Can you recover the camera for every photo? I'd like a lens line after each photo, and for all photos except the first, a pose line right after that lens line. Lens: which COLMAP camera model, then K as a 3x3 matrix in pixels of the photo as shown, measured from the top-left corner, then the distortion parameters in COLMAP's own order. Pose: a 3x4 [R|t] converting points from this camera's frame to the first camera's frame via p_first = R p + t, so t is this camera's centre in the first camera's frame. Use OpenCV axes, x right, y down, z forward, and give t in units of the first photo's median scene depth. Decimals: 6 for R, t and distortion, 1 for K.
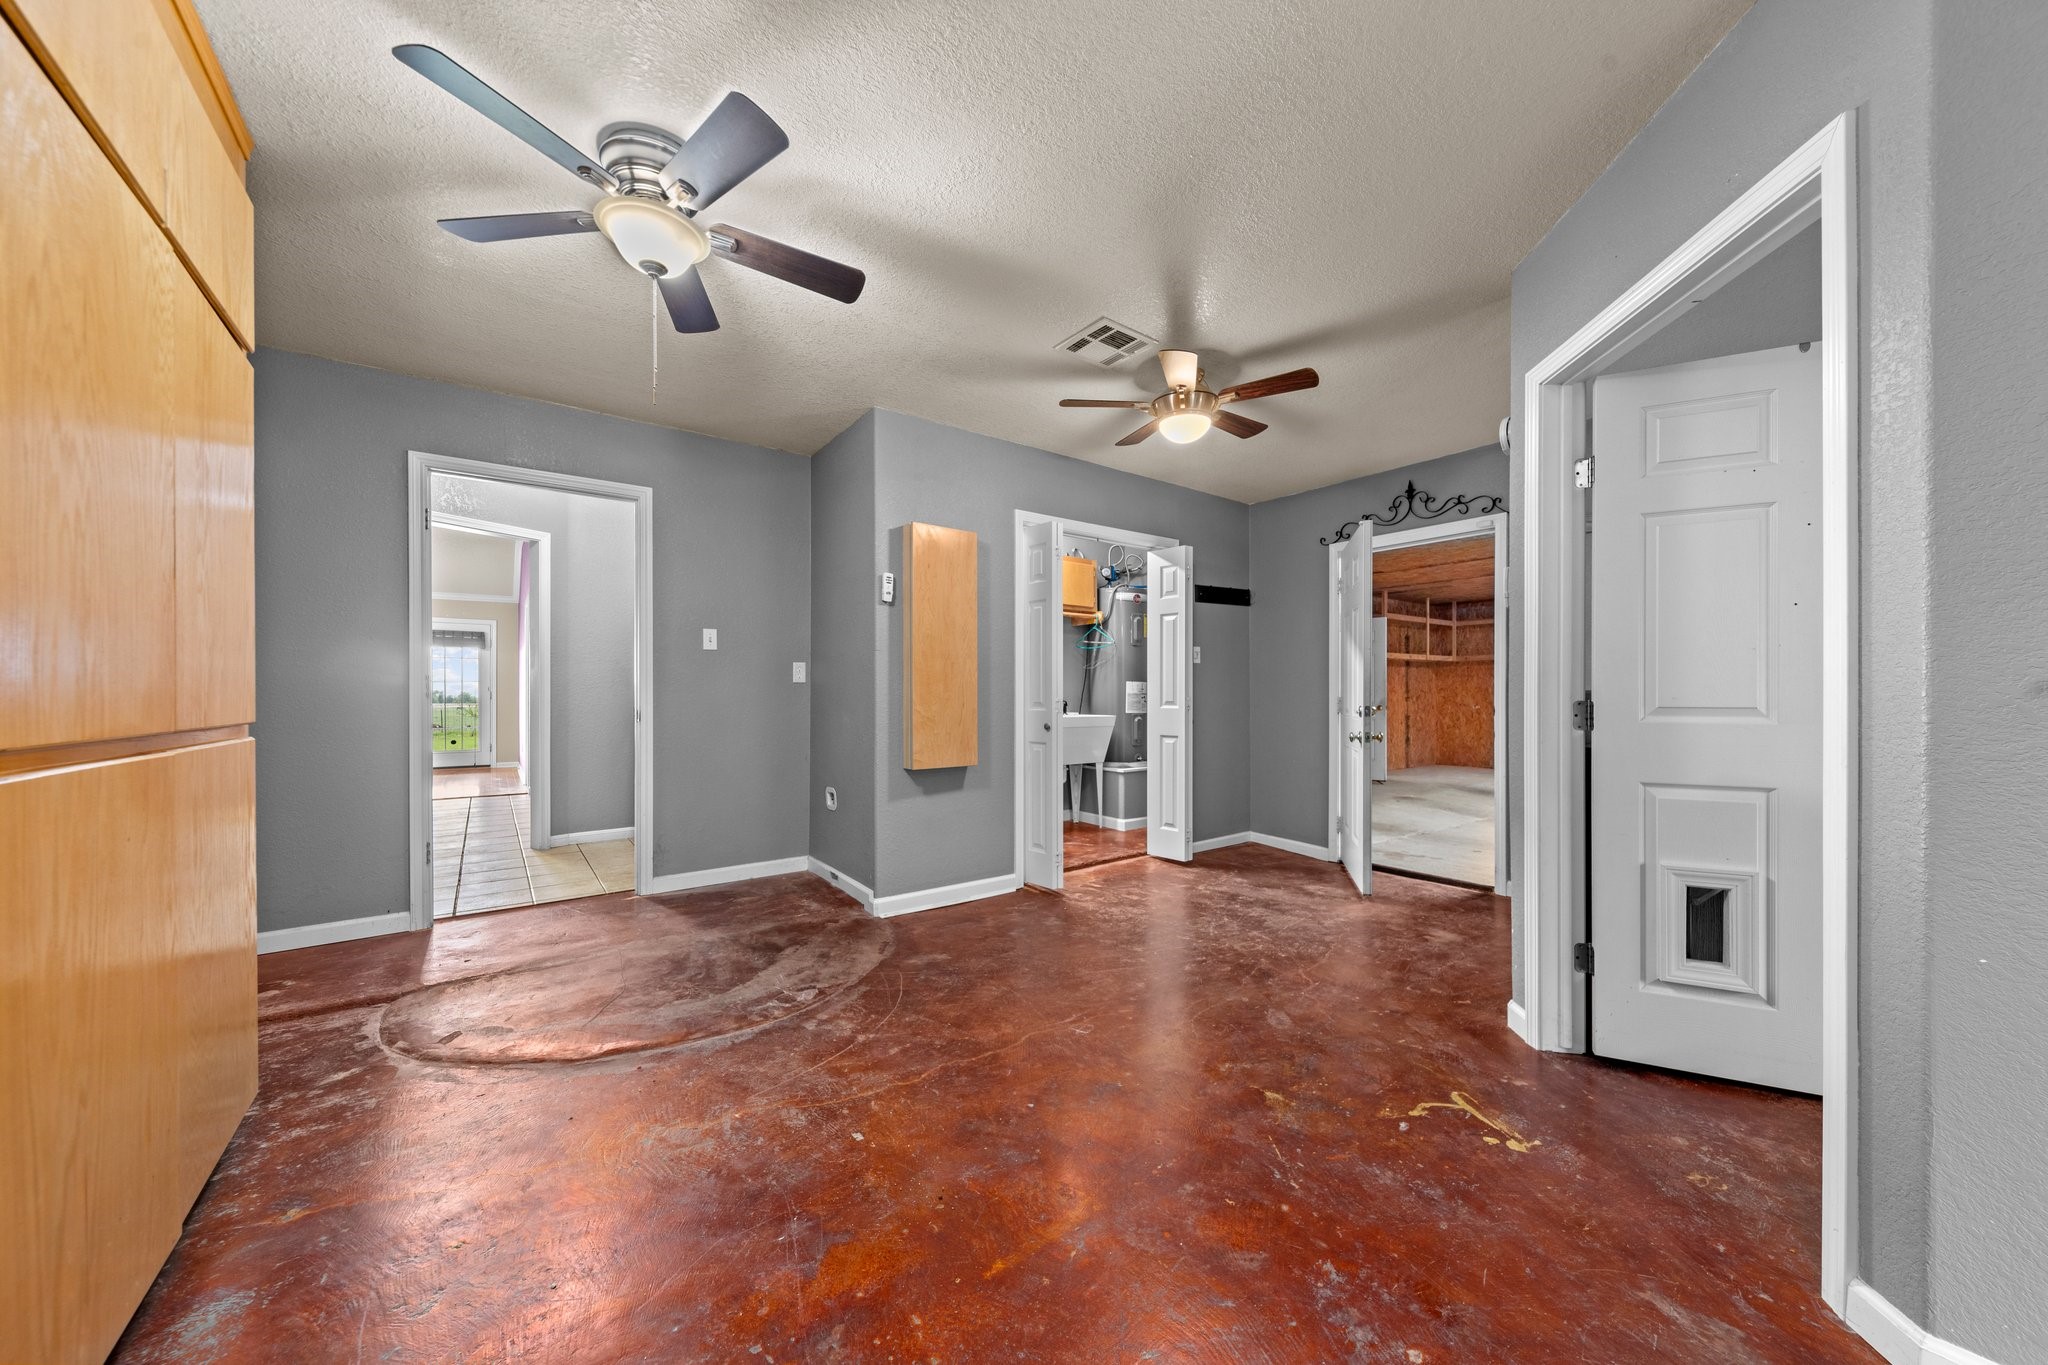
lens RADIAL K [[717.0, 0, 1041.2], [0, 717.0, 693.1], [0, 0, 1]] dist [0.009873, -0.003172]
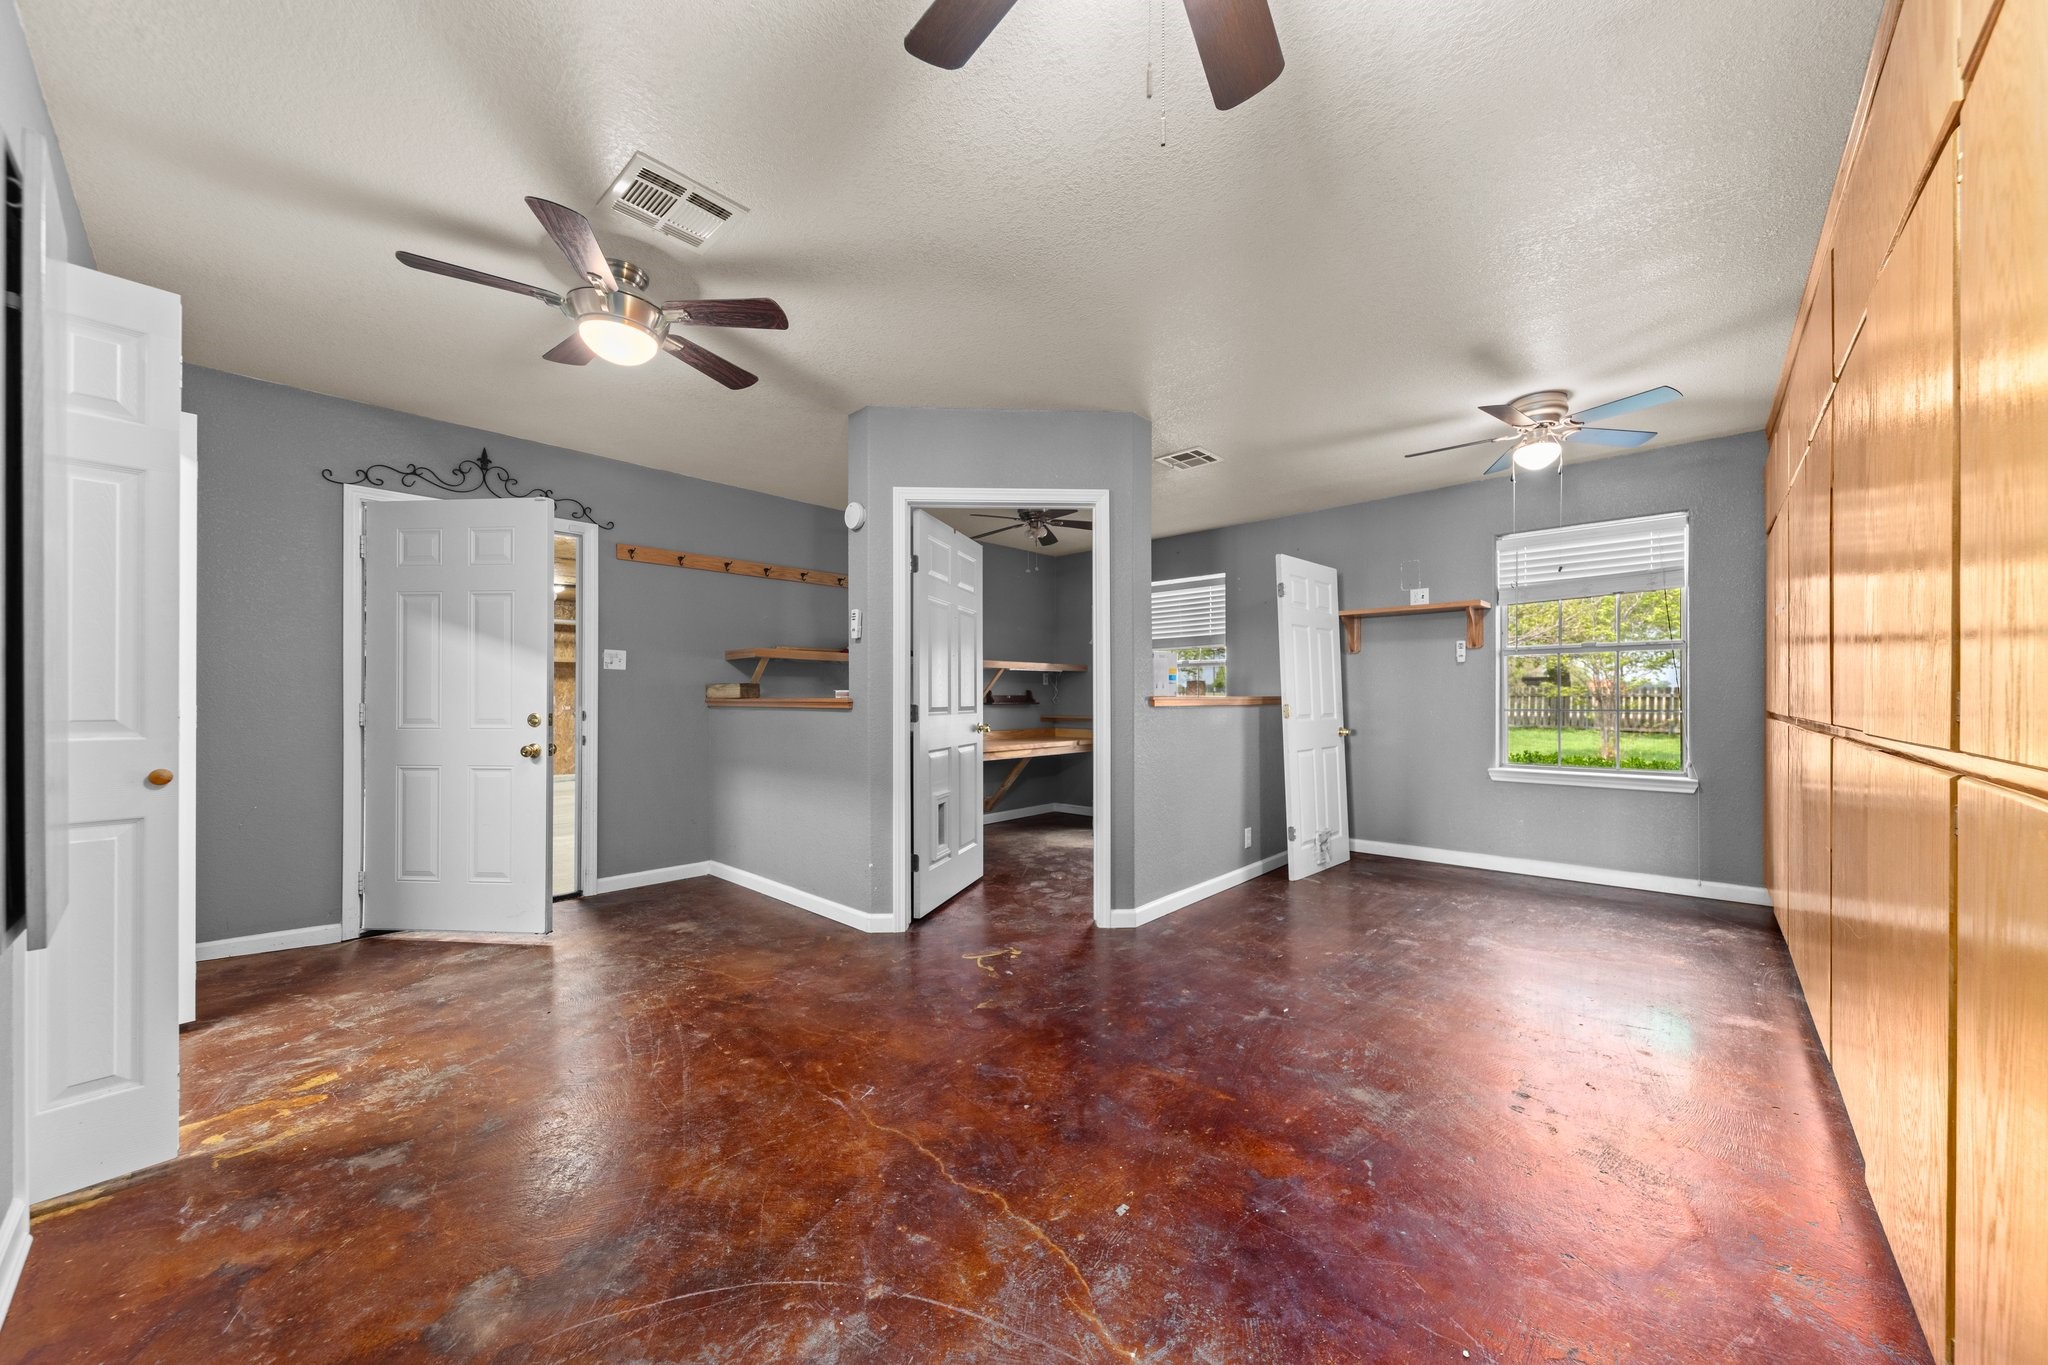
lens RADIAL K [[717.0, 0, 1038.0], [0, 717.0, 694.8], [0, 0, 1]] dist [0.009873, -0.003172]
pose [[-0.179186, 0.005028, 0.983802, -0.668275], [-0.001431, 0.999985, -0.005372, -0.001100], [-0.983814, -0.002371, -0.179176, 0.766969]]
